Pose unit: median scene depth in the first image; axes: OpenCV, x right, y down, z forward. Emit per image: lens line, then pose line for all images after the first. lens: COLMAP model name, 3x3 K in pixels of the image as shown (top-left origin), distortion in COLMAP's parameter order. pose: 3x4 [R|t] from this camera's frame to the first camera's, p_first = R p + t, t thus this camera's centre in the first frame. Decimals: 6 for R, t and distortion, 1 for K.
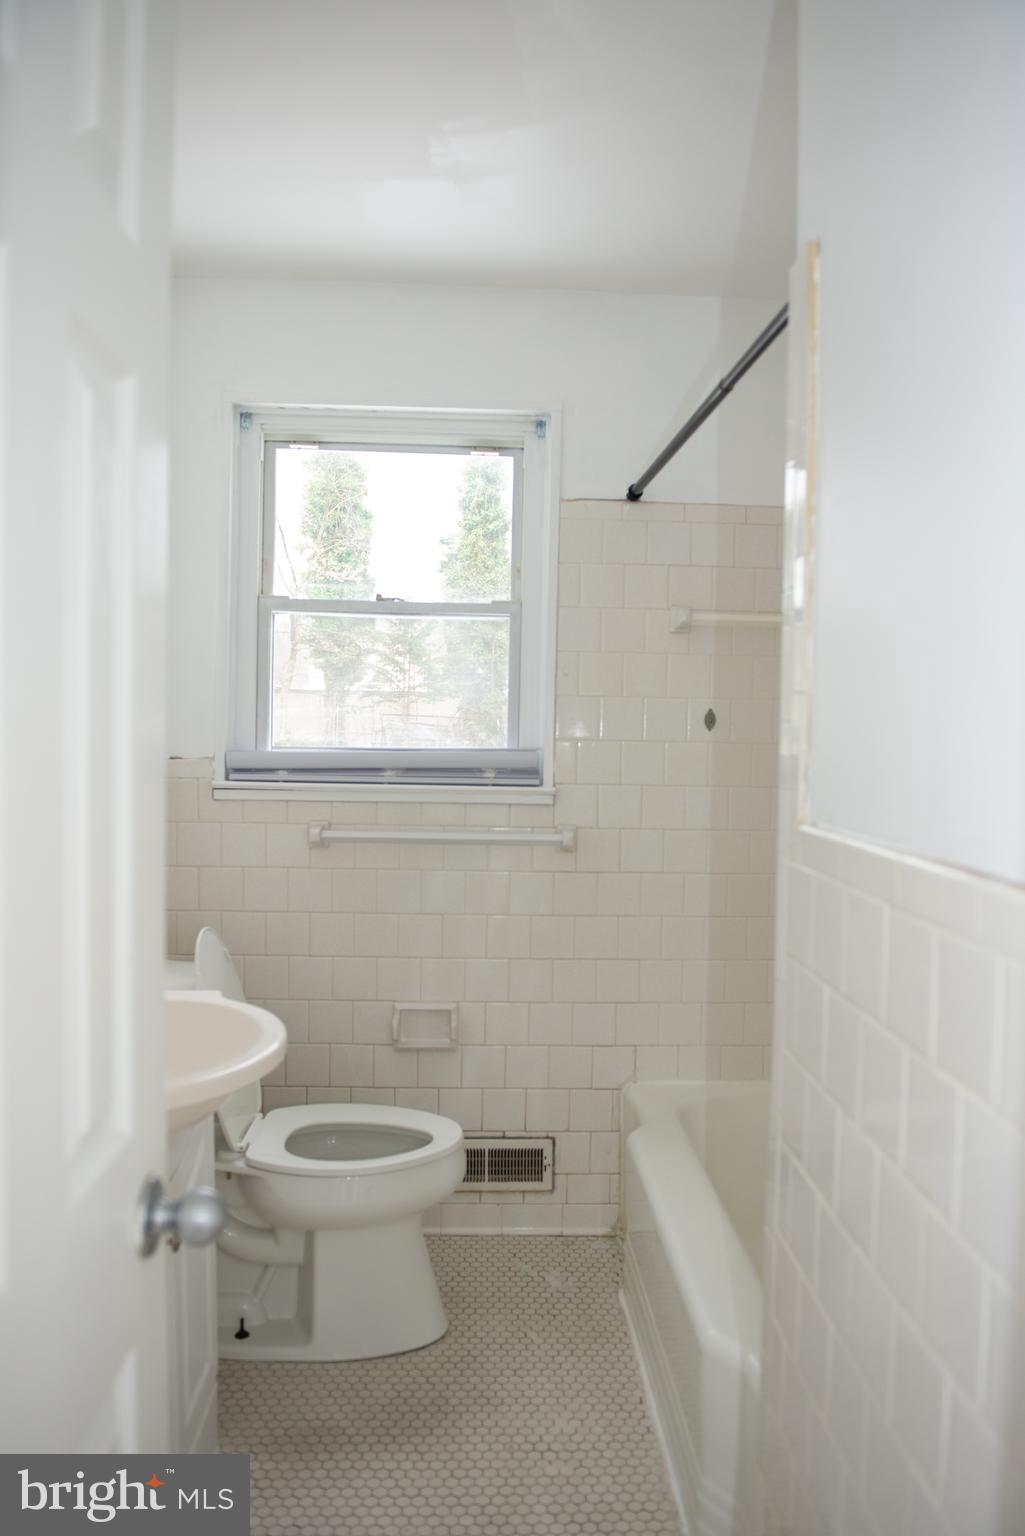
lens RADIAL K [[1129.5, 0, 536.4], [0, 1129.5, 765.8], [0, 0, 1]] dist [-0.051097, 0.001280]
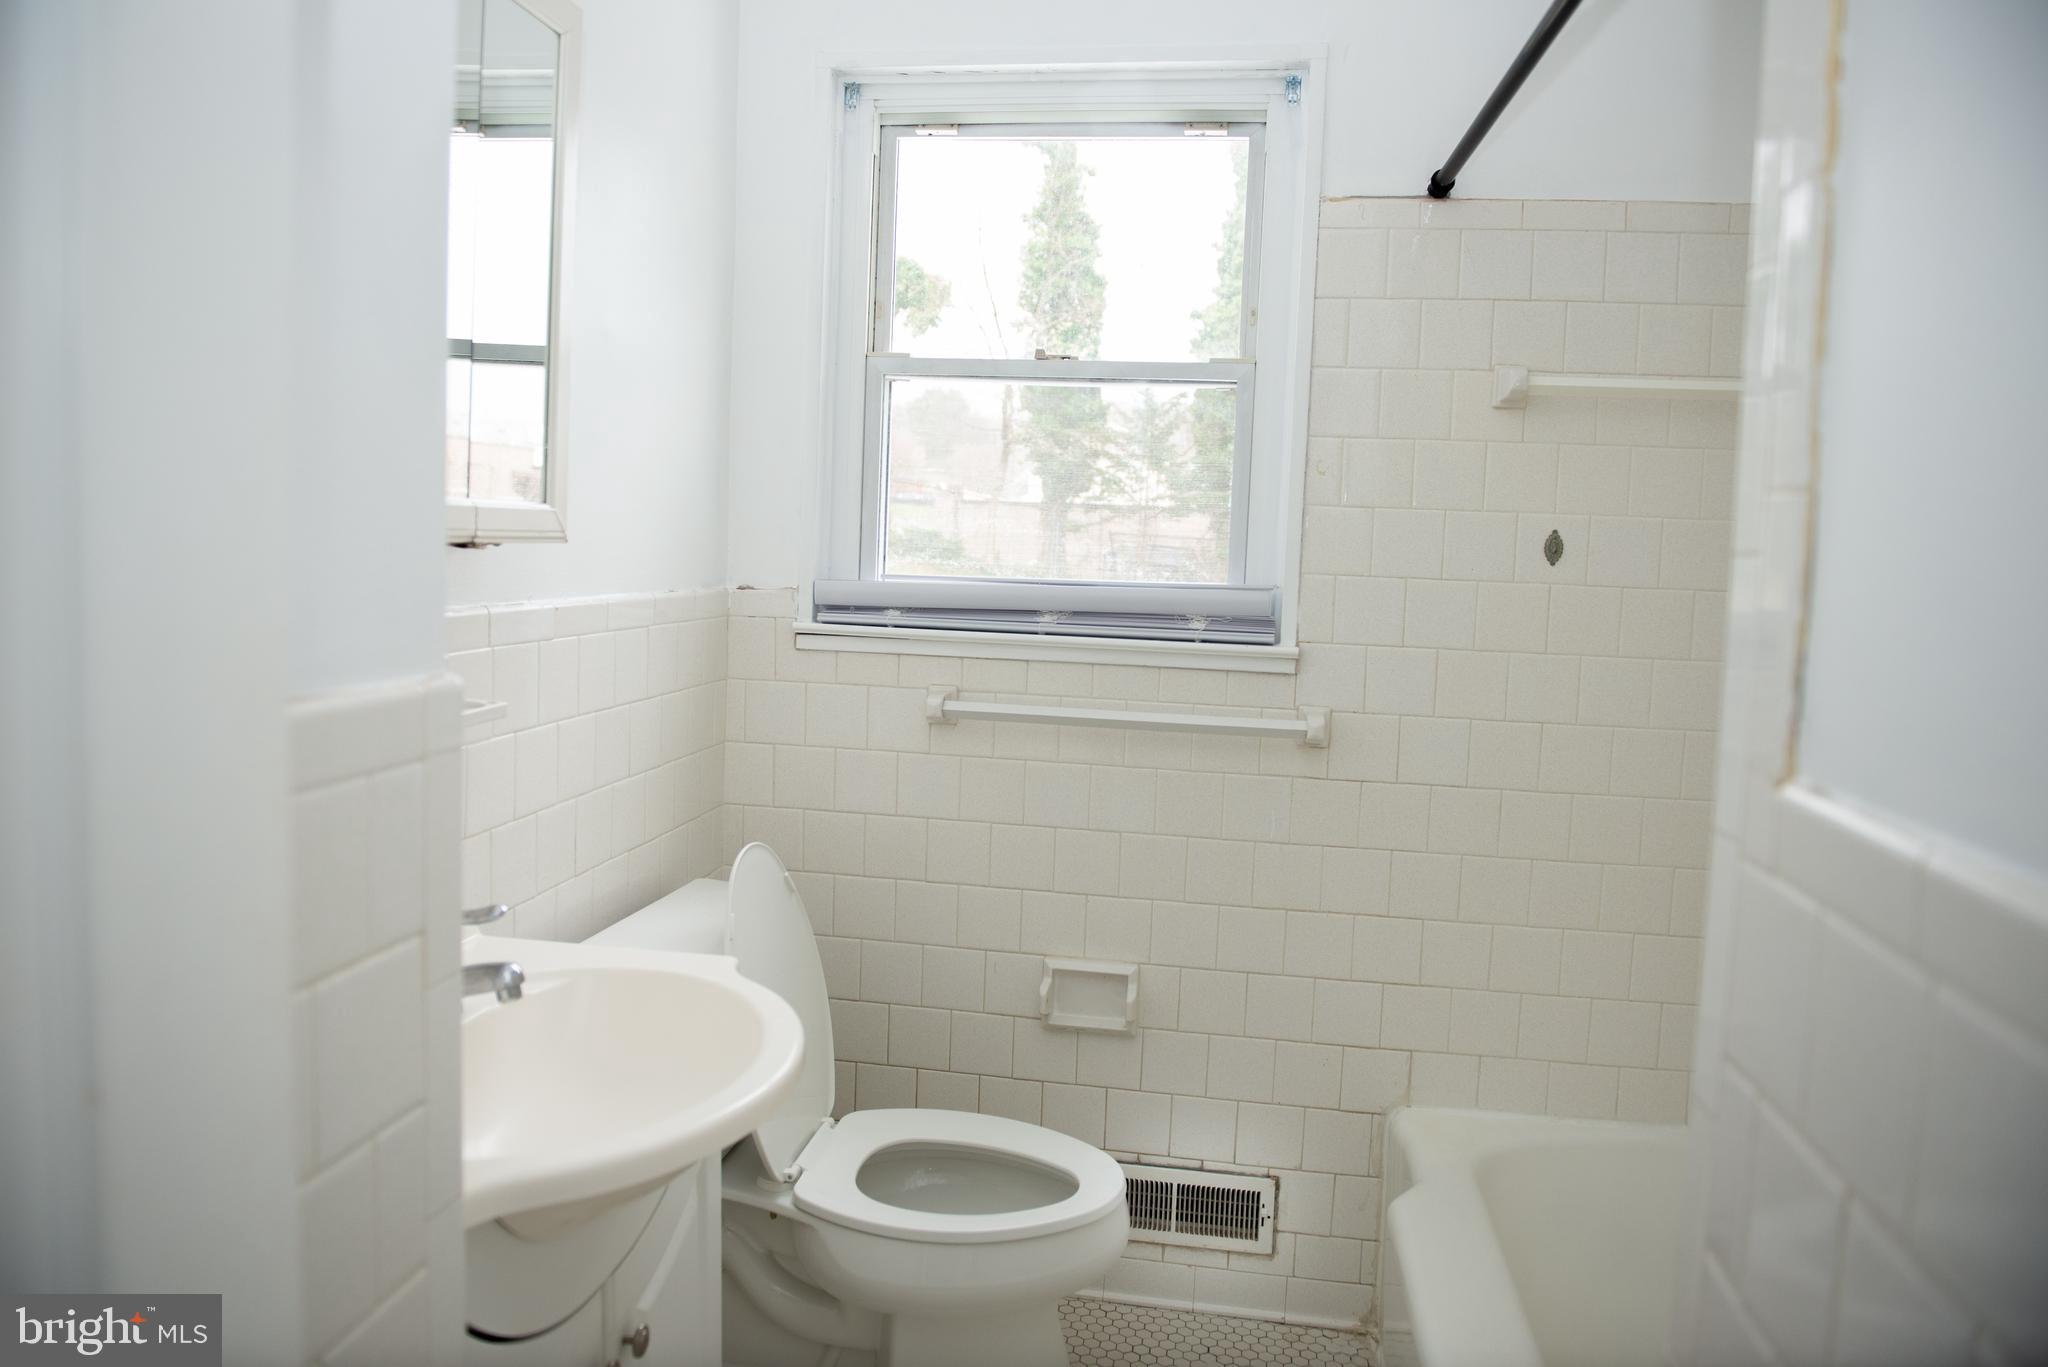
lens RADIAL K [[1403.3, 0, 1011.4], [0, 1403.3, 651.3], [0, 0, 1]] dist [-0.050255, 0.002052]
pose [[0.977758, 0.033551, -0.207033, 0.021629], [-0.025749, 0.998857, 0.040265, -0.006803], [0.208148, -0.034039, 0.977505, 0.180460]]
